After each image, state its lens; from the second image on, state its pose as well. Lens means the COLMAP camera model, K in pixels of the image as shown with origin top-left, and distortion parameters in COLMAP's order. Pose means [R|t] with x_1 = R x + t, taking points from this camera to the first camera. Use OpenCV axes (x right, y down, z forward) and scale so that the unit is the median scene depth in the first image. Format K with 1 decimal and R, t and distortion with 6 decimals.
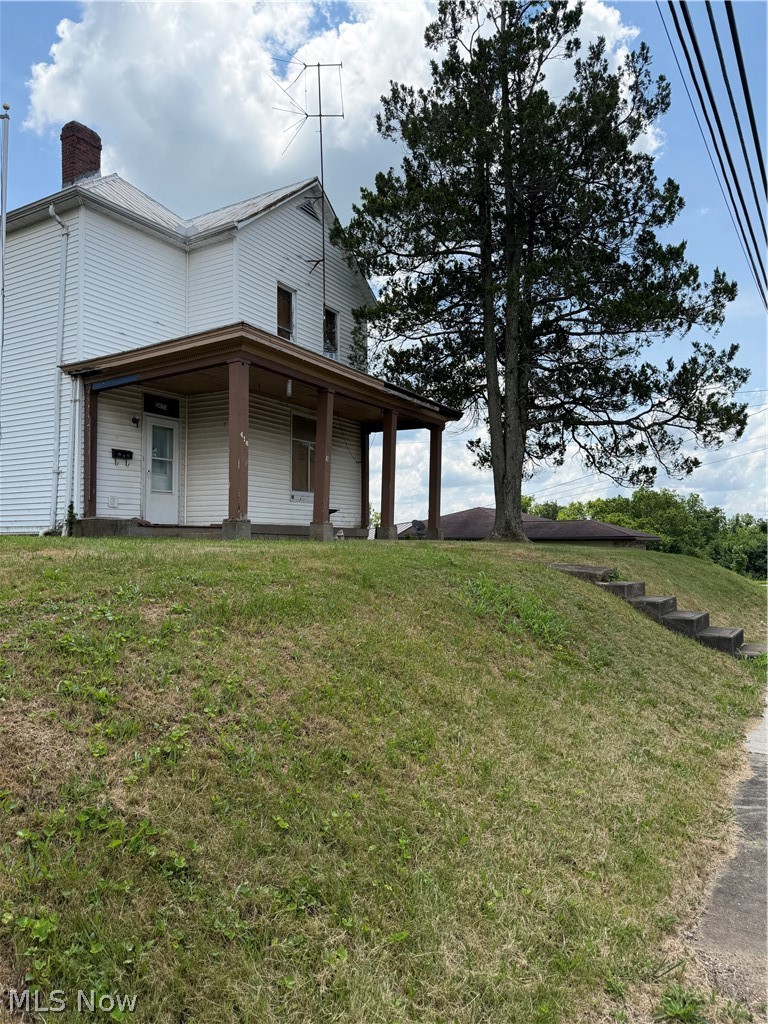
lens RADIAL K [[704.8, 0, 386.1], [0, 704.8, 519.7], [0, 0, 1]] dist [0.134773, -0.163503]
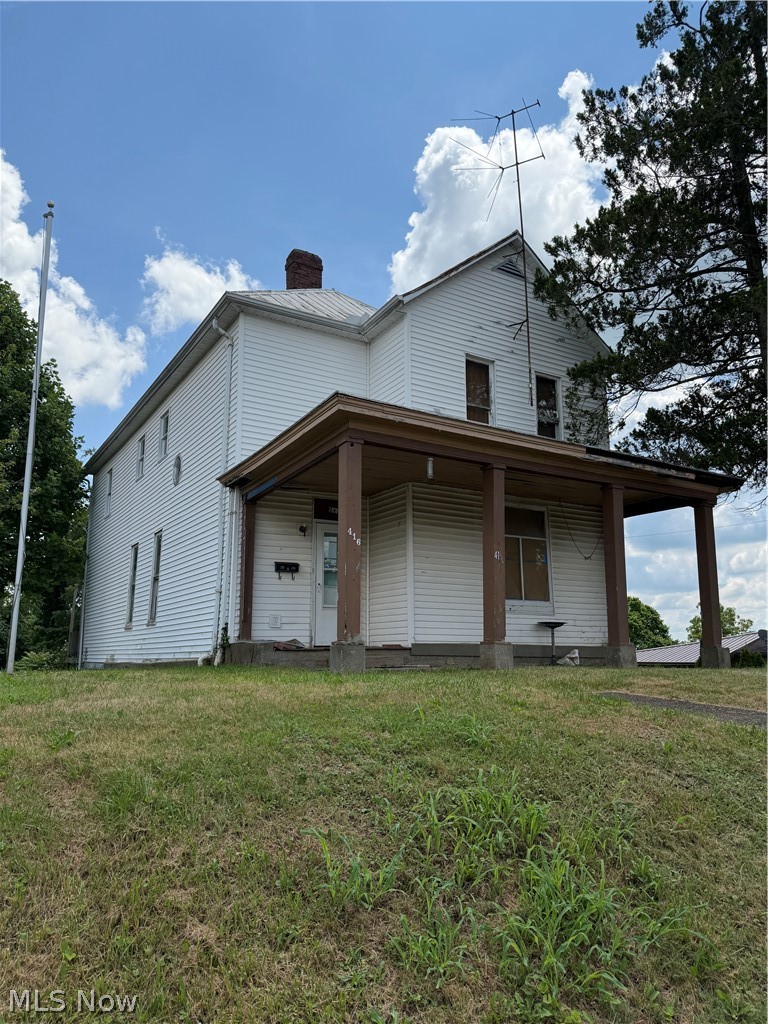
lens RADIAL K [[721.6, 0, 385.8], [0, 721.6, 513.4], [0, 0, 1]] dist [0.137887, -0.166418]
pose [[0.883956, -0.096891, -0.457421, 0.154239], [0.021997, 0.985828, -0.166309, -0.004206], [0.467052, 0.136948, 0.873560, 0.245565]]
